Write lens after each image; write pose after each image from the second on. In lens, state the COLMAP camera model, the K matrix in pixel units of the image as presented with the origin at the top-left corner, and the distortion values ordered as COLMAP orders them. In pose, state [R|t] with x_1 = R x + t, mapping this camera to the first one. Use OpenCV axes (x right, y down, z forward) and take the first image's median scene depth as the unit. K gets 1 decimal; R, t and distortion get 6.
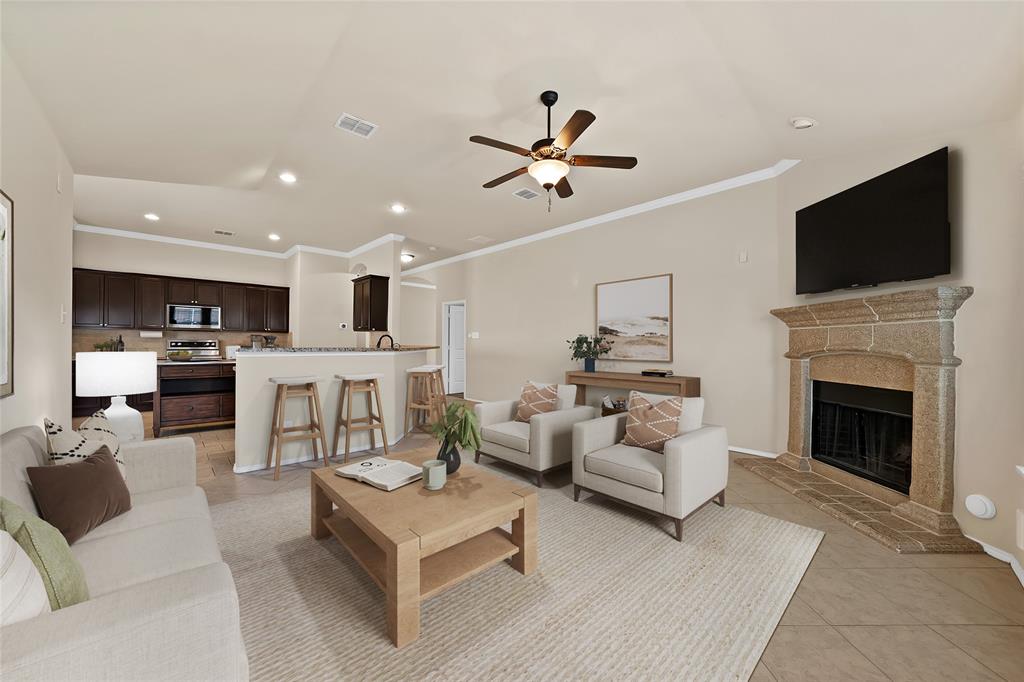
lens RADIAL K [[374.2, 0, 519.8], [0, 374.2, 346.2], [0, 0, 1]] dist [-0.024118, 0.000073]
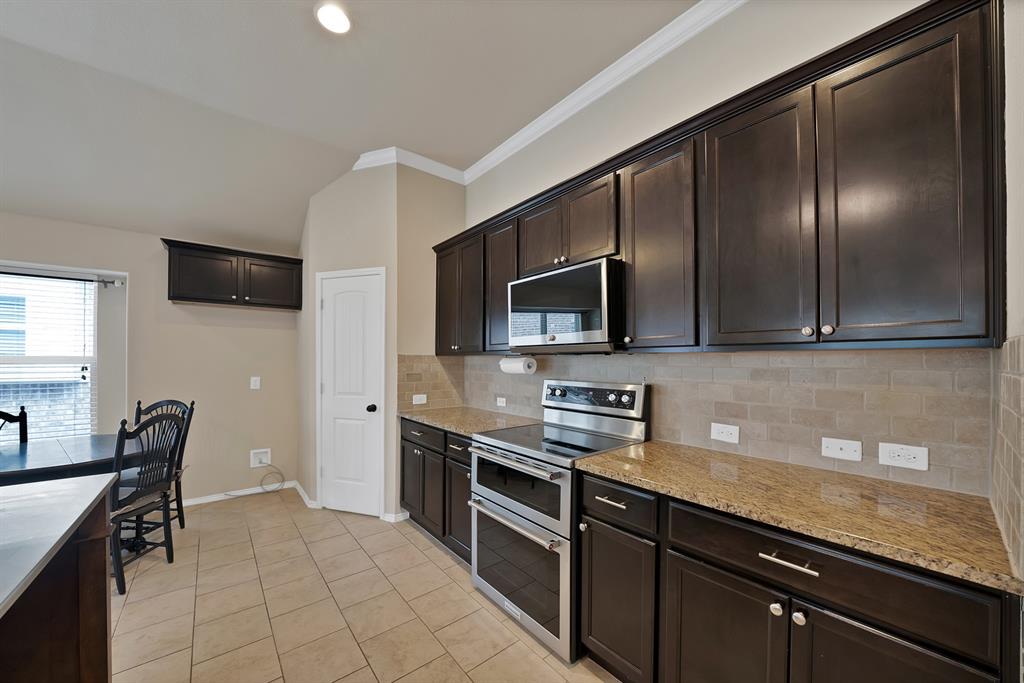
lens RADIAL K [[379.1, 0, 509.2], [0, 379.1, 357.2], [0, 0, 1]] dist [-0.014010, -0.000011]
pose [[-0.056254, -0.018202, -0.998251, -0.577124], [-0.007717, 0.999812, -0.017796, -0.032917], [0.998387, 0.006702, -0.056384, 0.980420]]
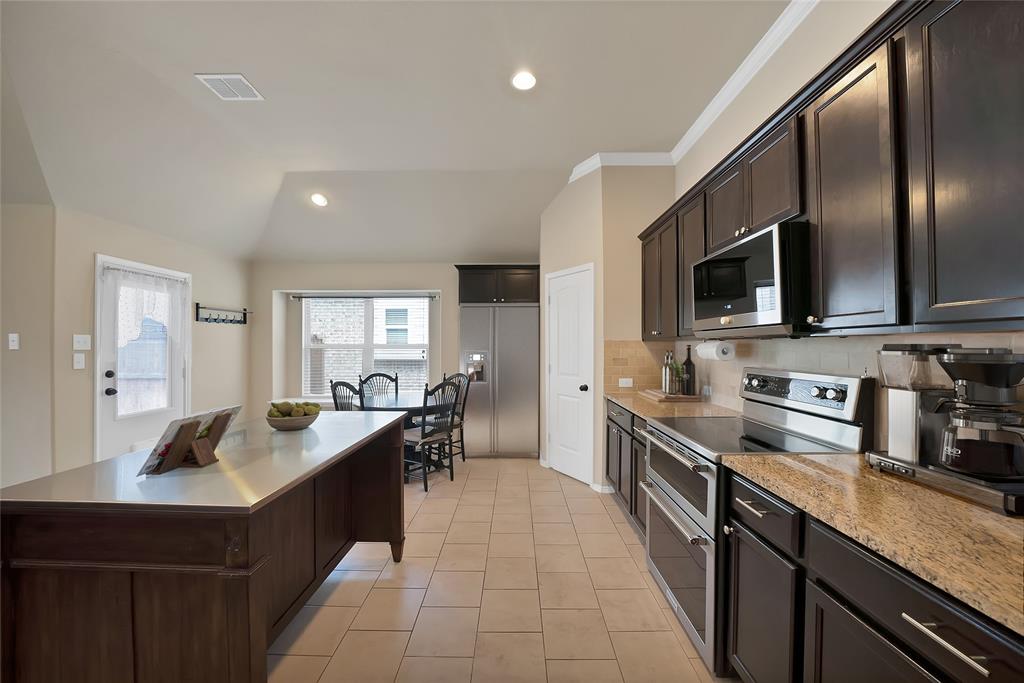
lens RADIAL K [[378.1, 0, 512.0], [0, 378.1, 341.5], [0, 0, 1]] dist [-0.001854, 0.000020]
pose [[-0.682779, -0.016710, -0.730434, -0.576465], [-0.008487, 0.999852, -0.014940, -0.033656], [0.730576, -0.004002, -0.682820, 1.075827]]
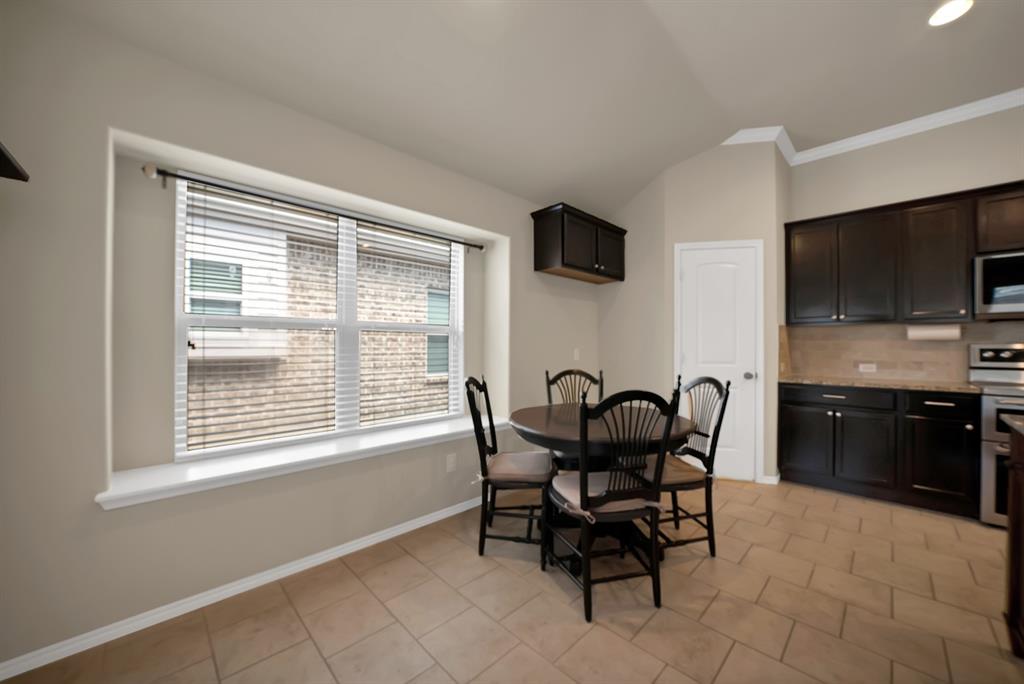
lens RADIAL K [[374.2, 0, 519.8], [0, 374.2, 347.2], [0, 0, 1]] dist [-0.024118, 0.000073]
pose [[0.047601, -0.008703, -0.998829, -0.573715], [-0.004782, 0.999949, -0.008941, -0.007894], [0.998855, 0.005202, 0.047557, 0.461064]]
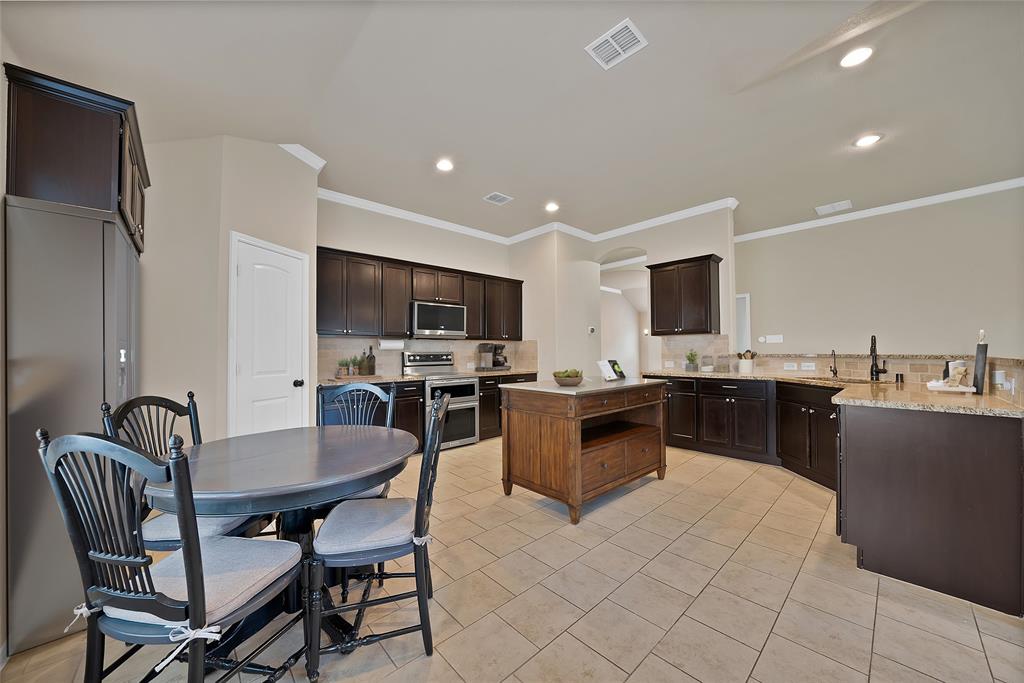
lens RADIAL K [[360.9, 0, 504.8], [0, 360.9, 345.2], [0, 0, 1]] dist [-0.012842, -0.000053]
pose [[0.999774, -0.018762, -0.009969, -0.760969], [0.018527, 0.999561, -0.023120, -0.011261], [0.010398, 0.022930, 0.999683, 0.302719]]
